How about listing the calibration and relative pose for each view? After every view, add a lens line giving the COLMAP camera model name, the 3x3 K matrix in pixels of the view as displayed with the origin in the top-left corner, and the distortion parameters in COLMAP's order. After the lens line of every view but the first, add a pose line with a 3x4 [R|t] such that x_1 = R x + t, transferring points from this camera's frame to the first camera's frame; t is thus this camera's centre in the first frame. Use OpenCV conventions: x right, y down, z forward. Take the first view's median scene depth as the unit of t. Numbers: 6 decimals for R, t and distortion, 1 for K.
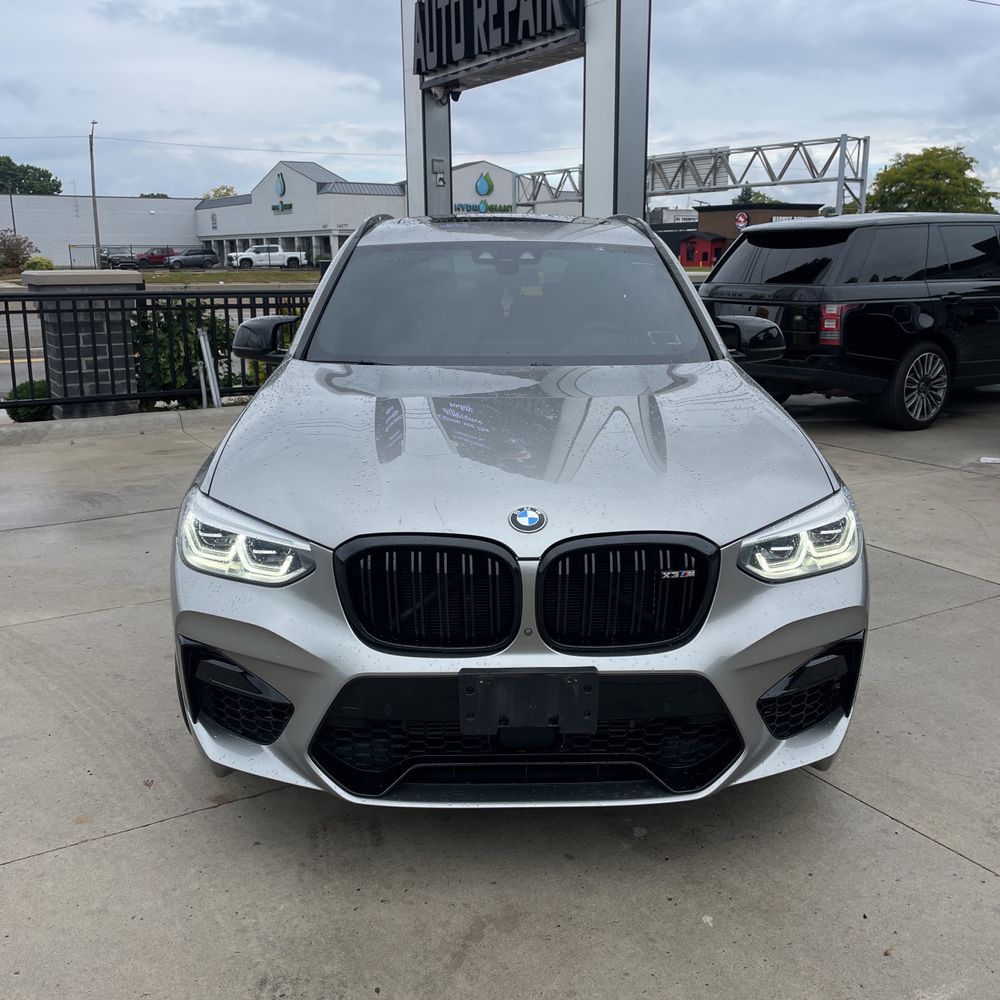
lens RADIAL K [[1018.9, 0, 506.9], [0, 1018.9, 497.8], [0, 0, 1]] dist [0.028576, 0.000000]
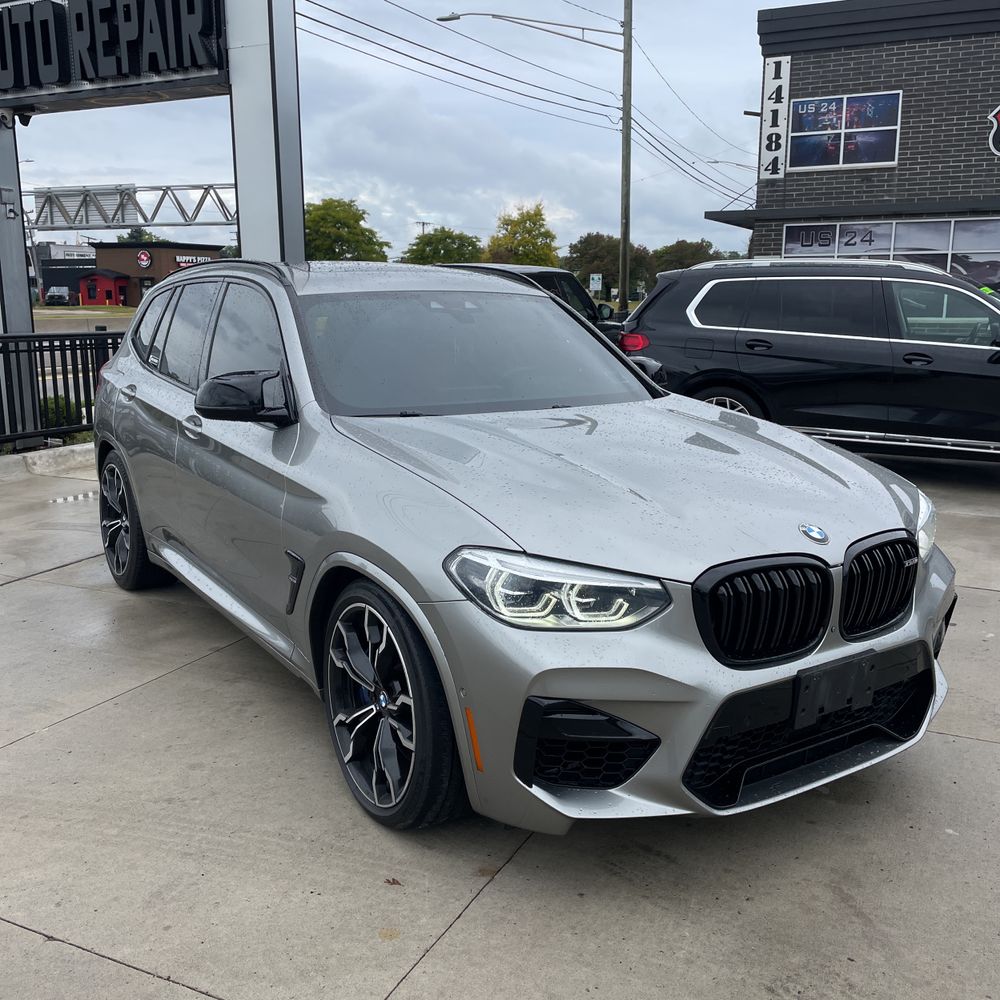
lens RADIAL K [[1018.9, 0, 503.5], [0, 1018.9, 491.8], [0, 0, 1]] dist [0.028576, 0.000000]
pose [[0.842424, -0.097112, 0.529992, -0.241488], [0.119361, 0.992820, -0.007807, -0.016254], [-0.525428, 0.069837, 0.847967, 0.050500]]
